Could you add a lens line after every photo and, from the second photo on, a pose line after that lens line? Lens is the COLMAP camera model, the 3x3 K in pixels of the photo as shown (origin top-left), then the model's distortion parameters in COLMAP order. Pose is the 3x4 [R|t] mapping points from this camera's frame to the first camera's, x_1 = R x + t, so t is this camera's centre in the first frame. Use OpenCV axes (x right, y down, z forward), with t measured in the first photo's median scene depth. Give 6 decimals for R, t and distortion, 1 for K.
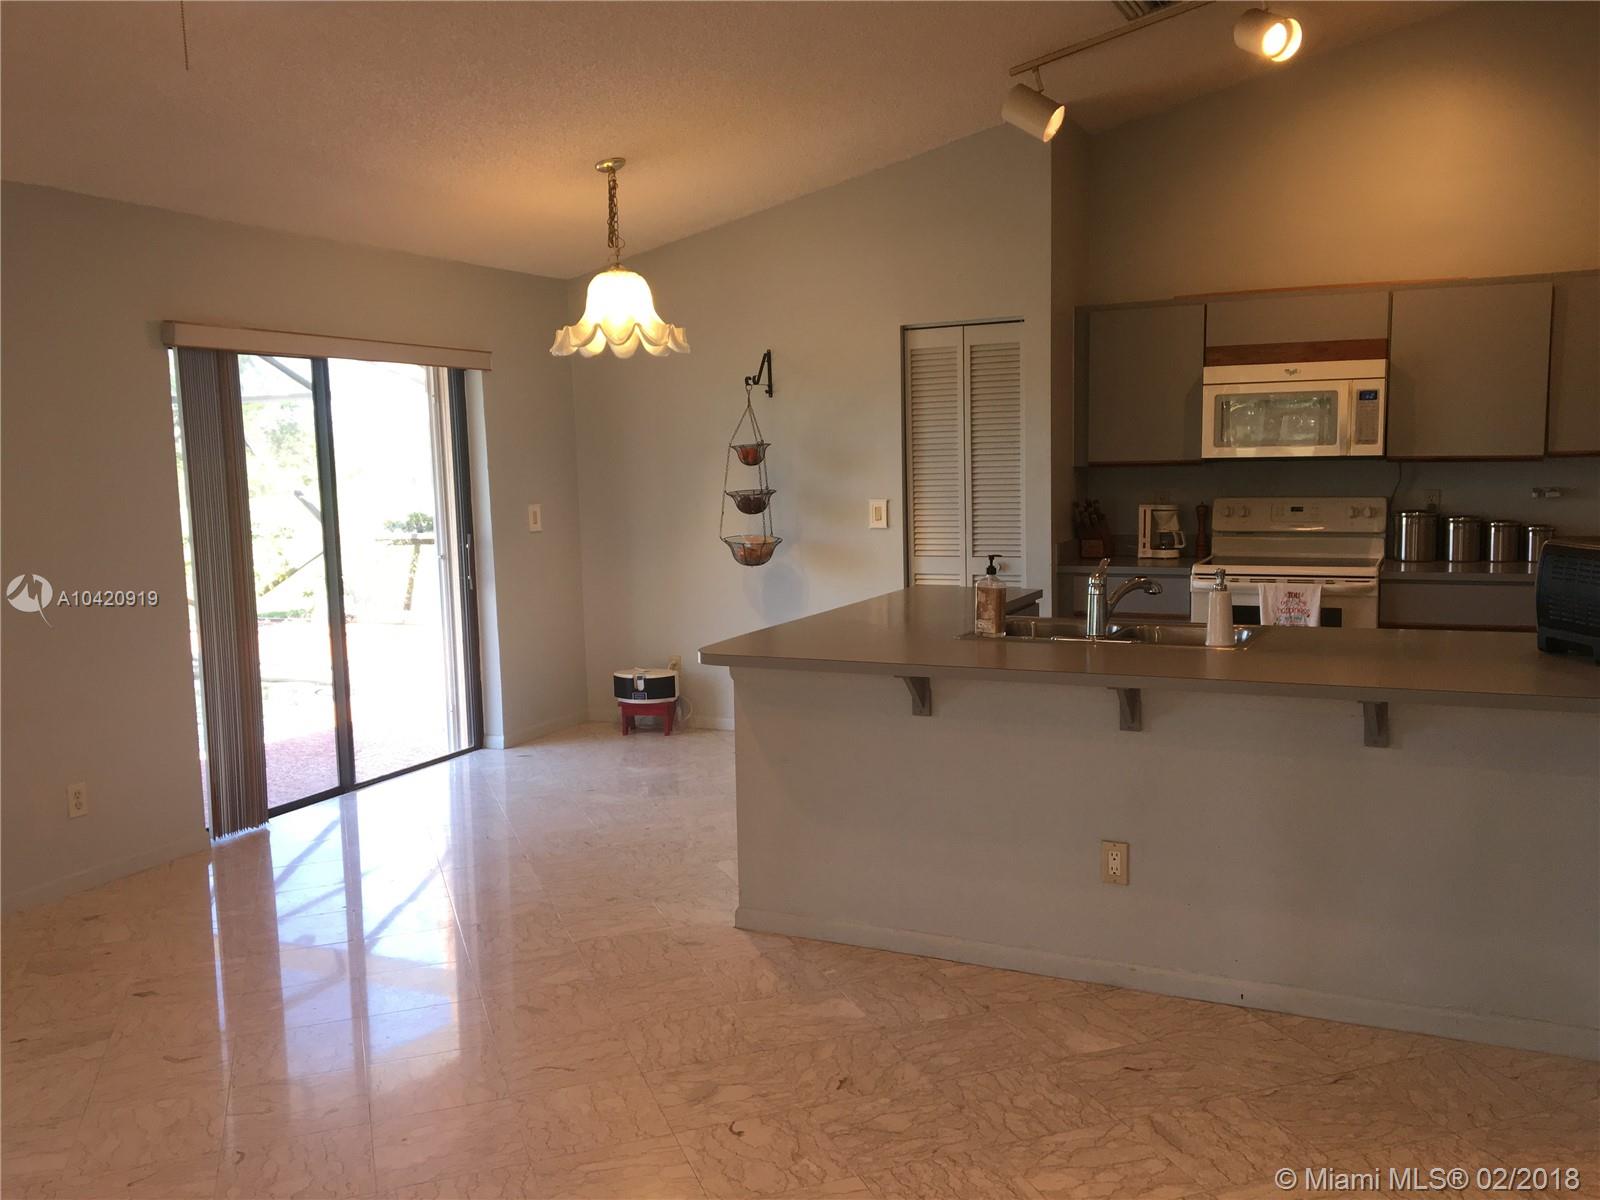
lens RADIAL K [[1339.4, 0, 800.0], [0, 1339.4, 600.0], [0, 0, 1]] dist [0.102783, -0.168302]
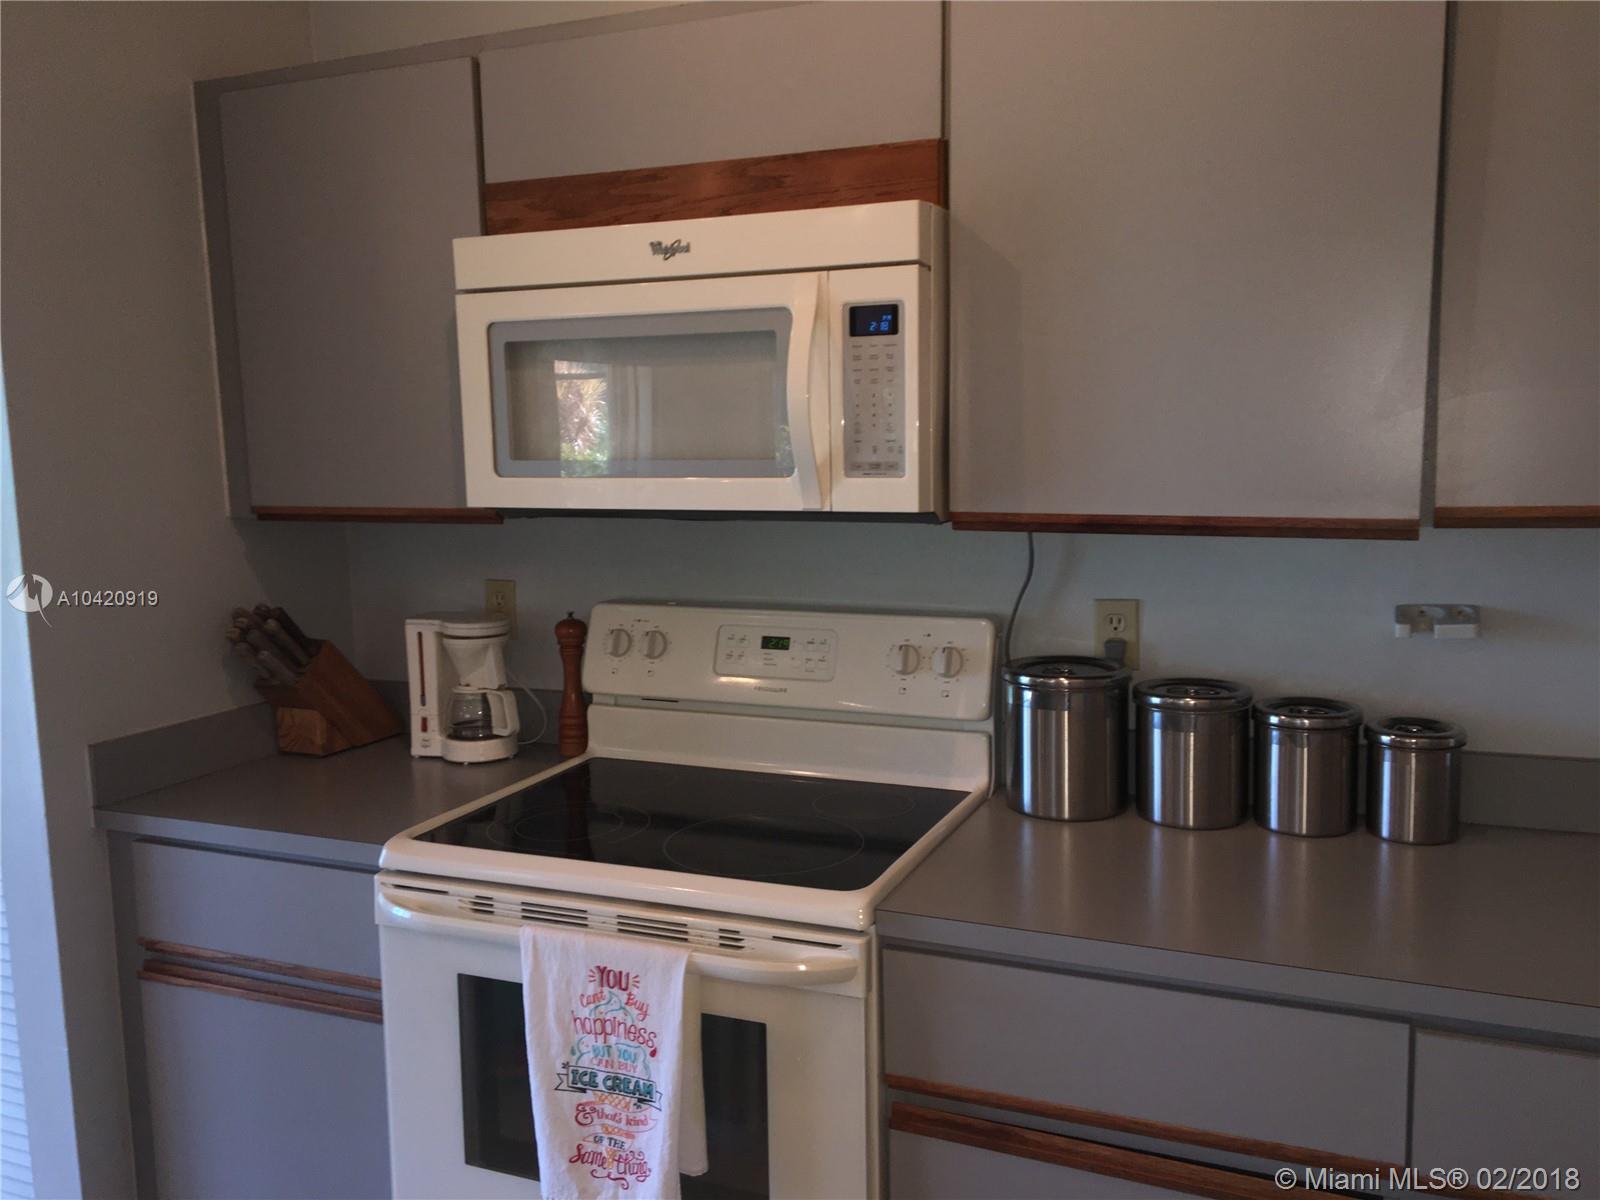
lens RADIAL K [[1339.4, 0, 800.0], [0, 1339.4, 600.0], [0, 0, 1]] dist [0.102783, -0.168302]
pose [[0.999411, -0.003684, 0.034132, 0.392119], [0.003168, 0.999880, 0.015162, -0.091348], [-0.034184, -0.015045, 0.999302, 0.692025]]
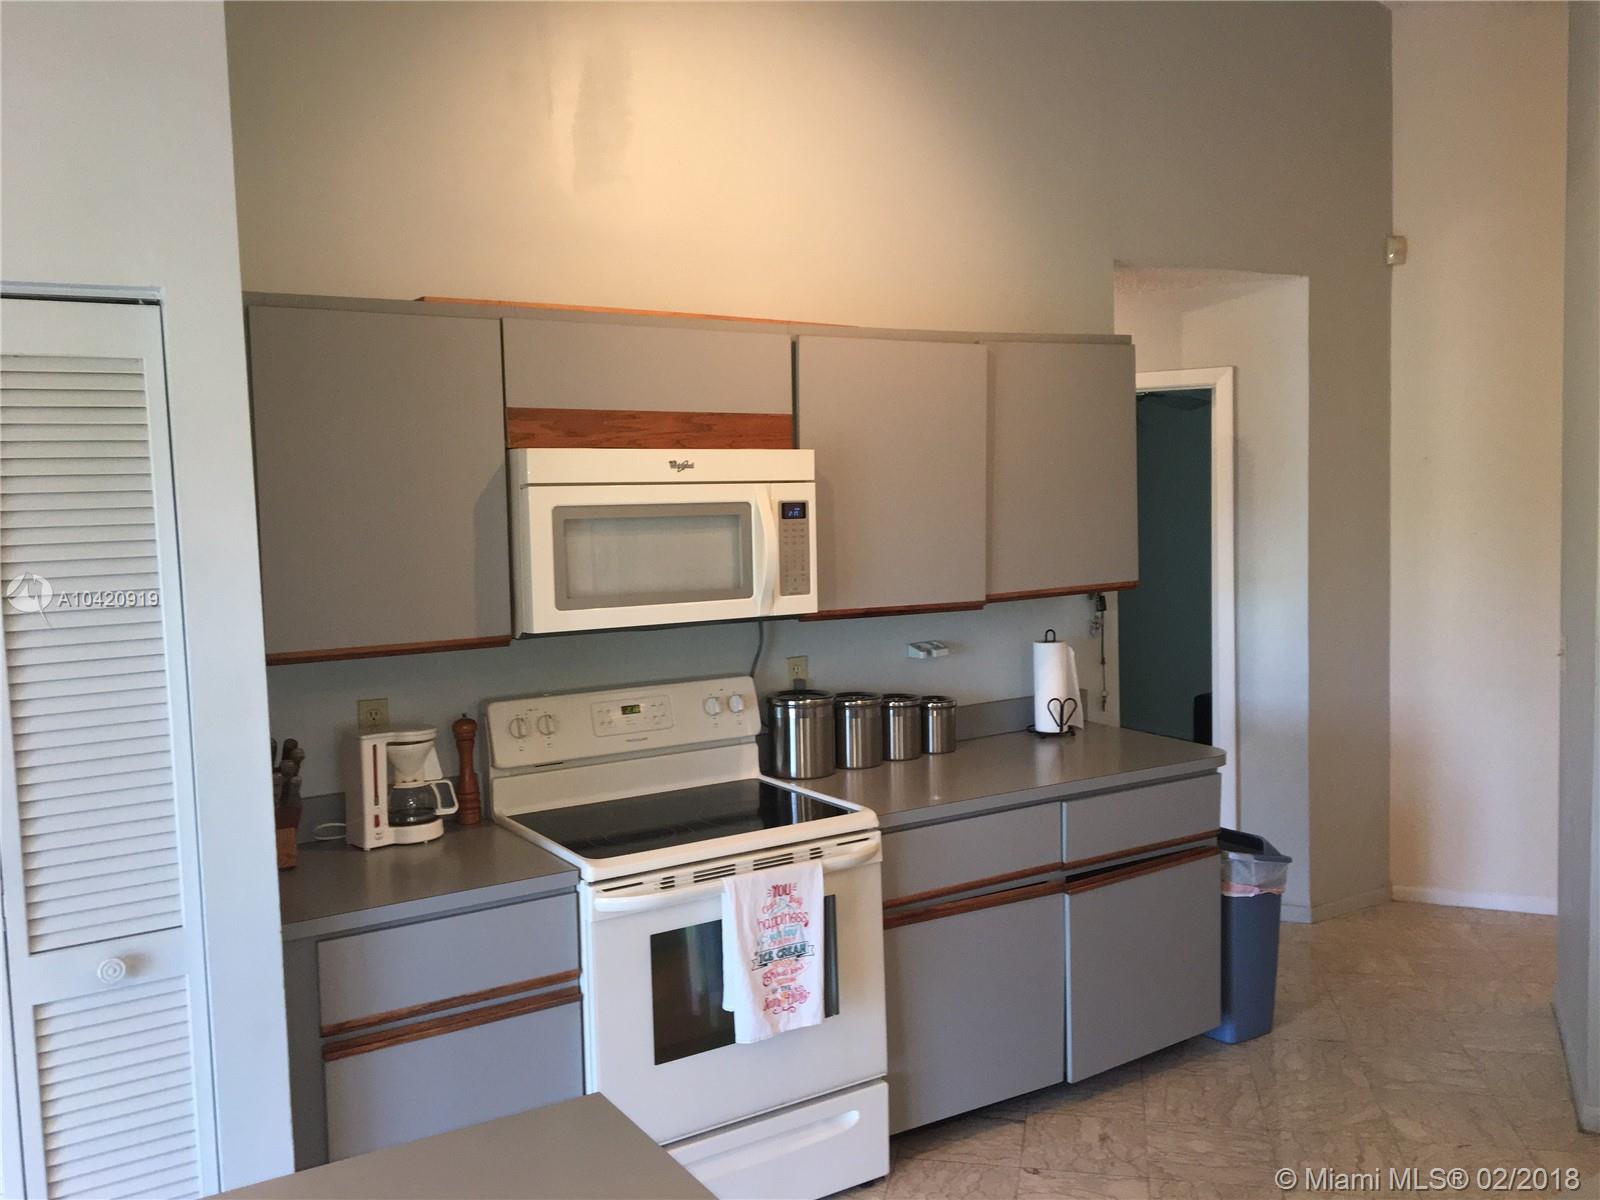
lens RADIAL K [[1339.4, 0, 800.0], [0, 1339.4, 600.0], [0, 0, 1]] dist [0.102783, -0.168302]
pose [[0.535874, -0.055471, 0.842474, -0.061655], [0.108535, 0.994086, -0.003582, -0.111037], [-0.837293, 0.093358, 0.538726, 0.696751]]
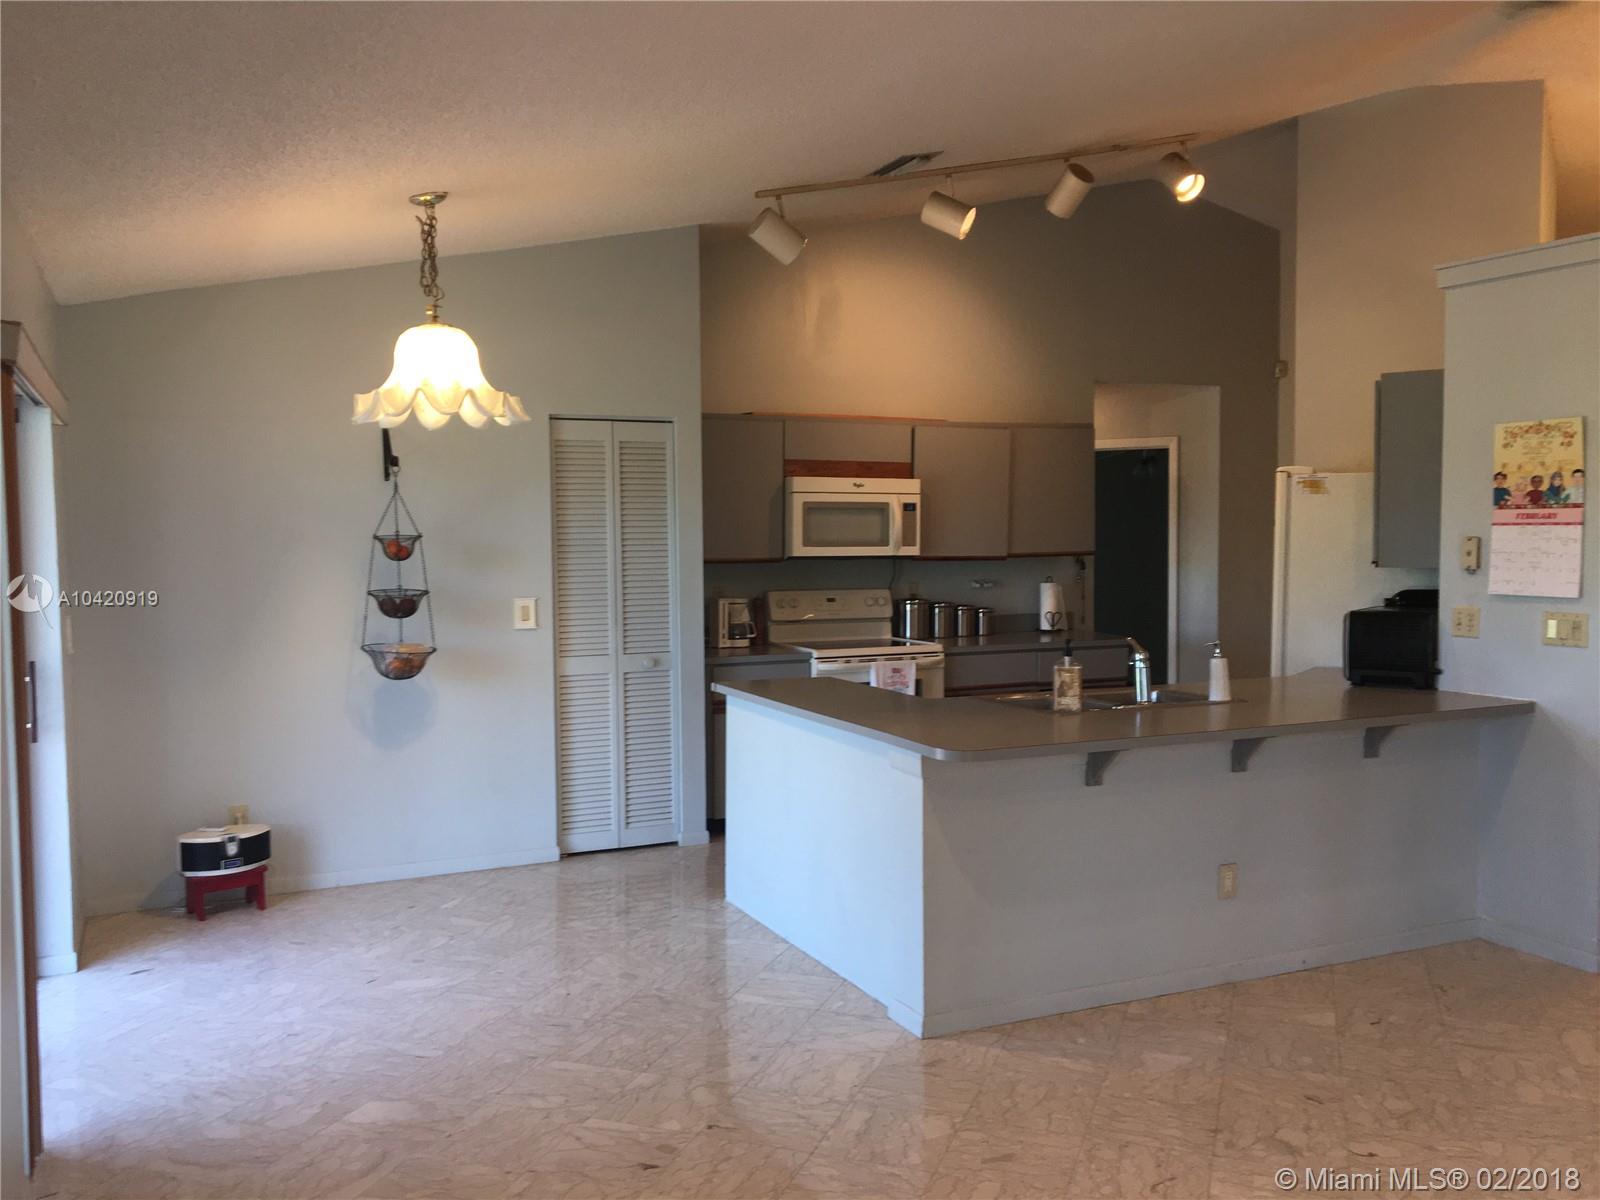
lens RADIAL K [[1339.4, 0, 800.0], [0, 1339.4, 600.0], [0, 0, 1]] dist [0.102783, -0.168302]
pose [[0.636700, -0.020299, 0.770844, -0.597192], [0.075751, 0.996465, -0.036328, -0.029003], [-0.767381, 0.081523, 0.635987, 0.302578]]
